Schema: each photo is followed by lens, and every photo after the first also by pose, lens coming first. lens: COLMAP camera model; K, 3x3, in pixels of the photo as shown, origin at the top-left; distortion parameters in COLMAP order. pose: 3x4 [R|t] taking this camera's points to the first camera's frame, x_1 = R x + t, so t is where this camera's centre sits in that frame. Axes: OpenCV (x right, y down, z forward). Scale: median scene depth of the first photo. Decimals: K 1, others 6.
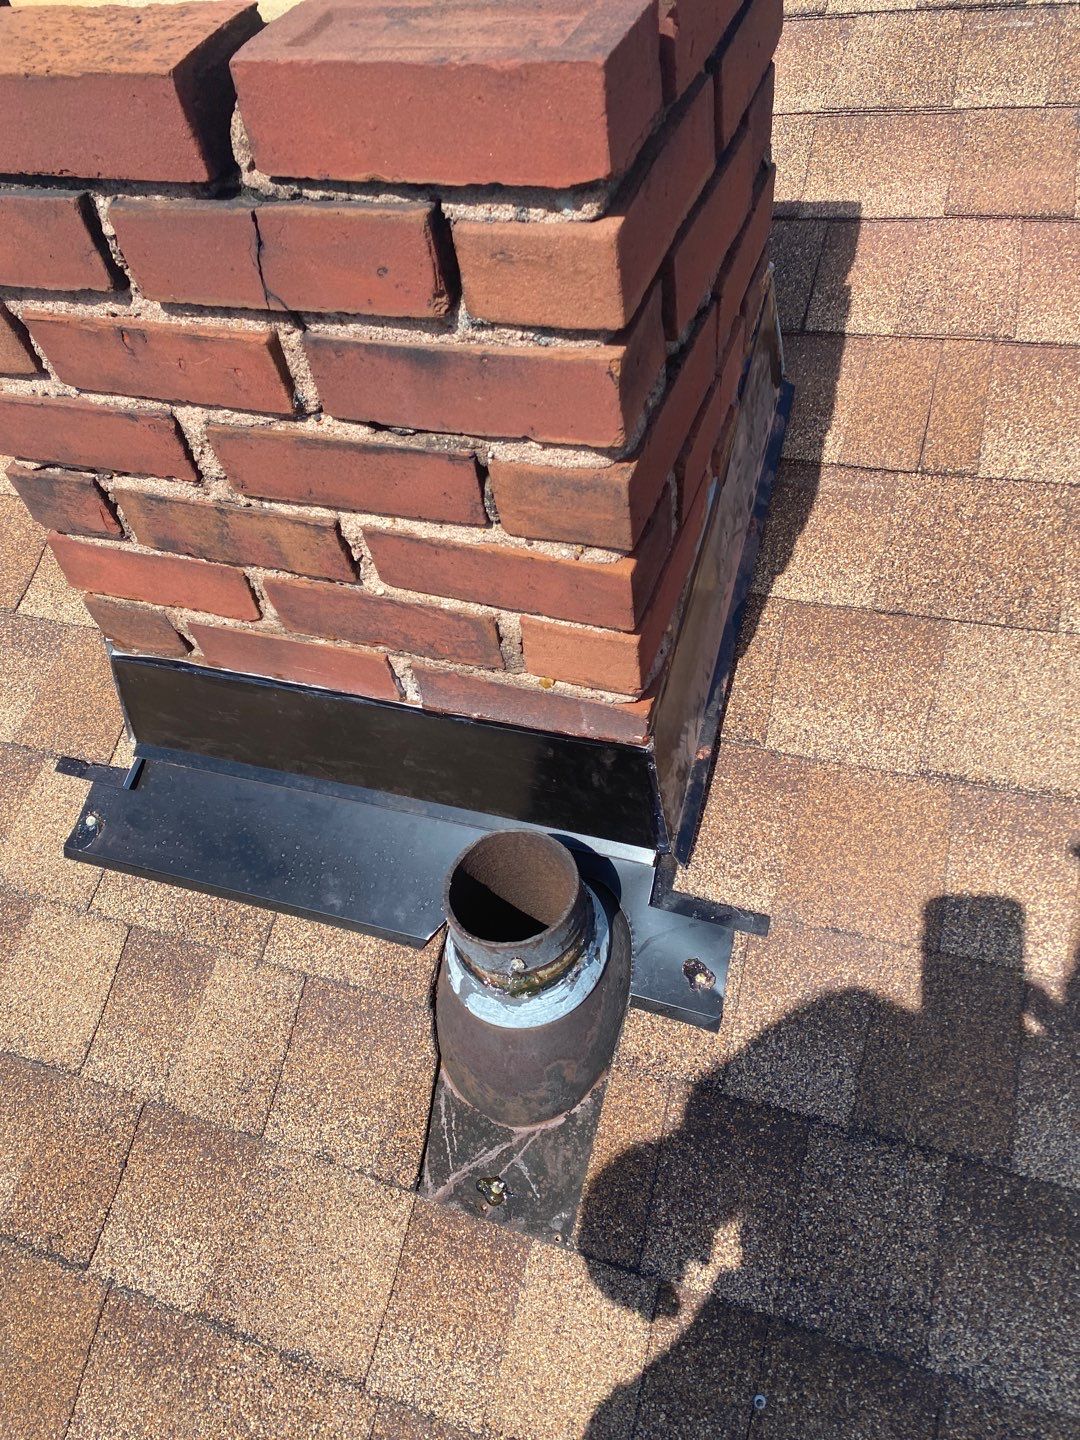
lens RADIAL K [[1105.9, 0, 541.0], [0, 1105.9, 682.8], [0, 0, 1]] dist [0.096268, -0.143665]
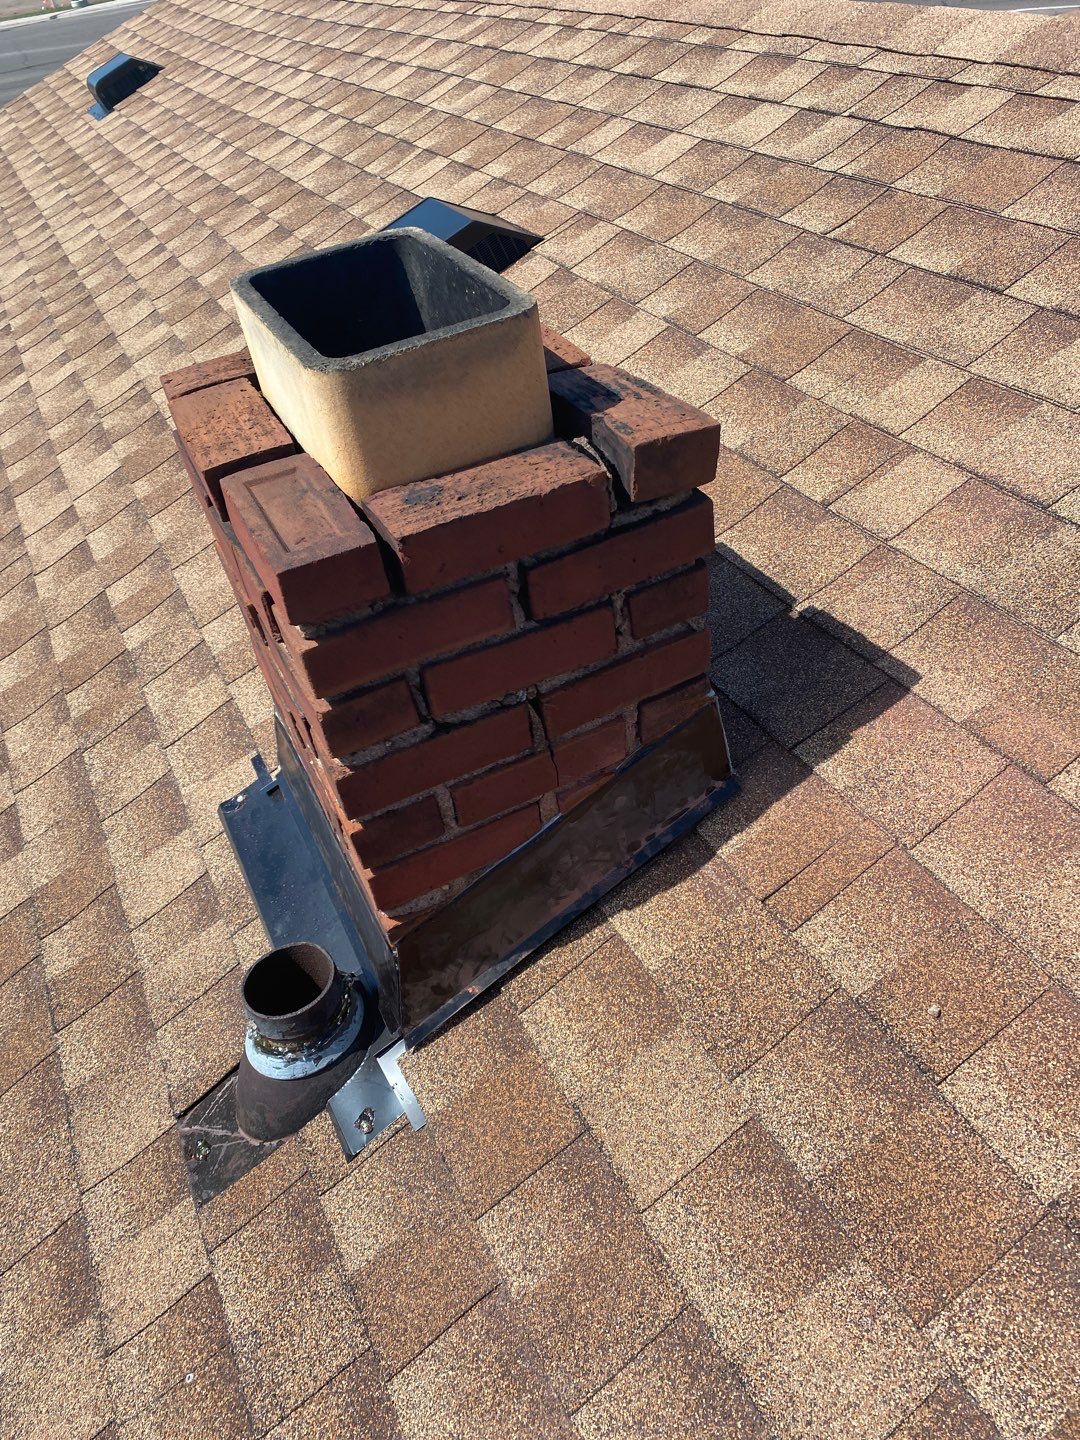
lens RADIAL K [[1084.5, 0, 540.0], [0, 1084.5, 720.0], [0, 0, 1]] dist [0.056106, -0.044477]
pose [[0.733121, 0.474370, -0.487347, 0.642280], [-0.498174, 0.862391, 0.090019, -0.346226], [0.462987, 0.176789, 0.868556, -0.130796]]
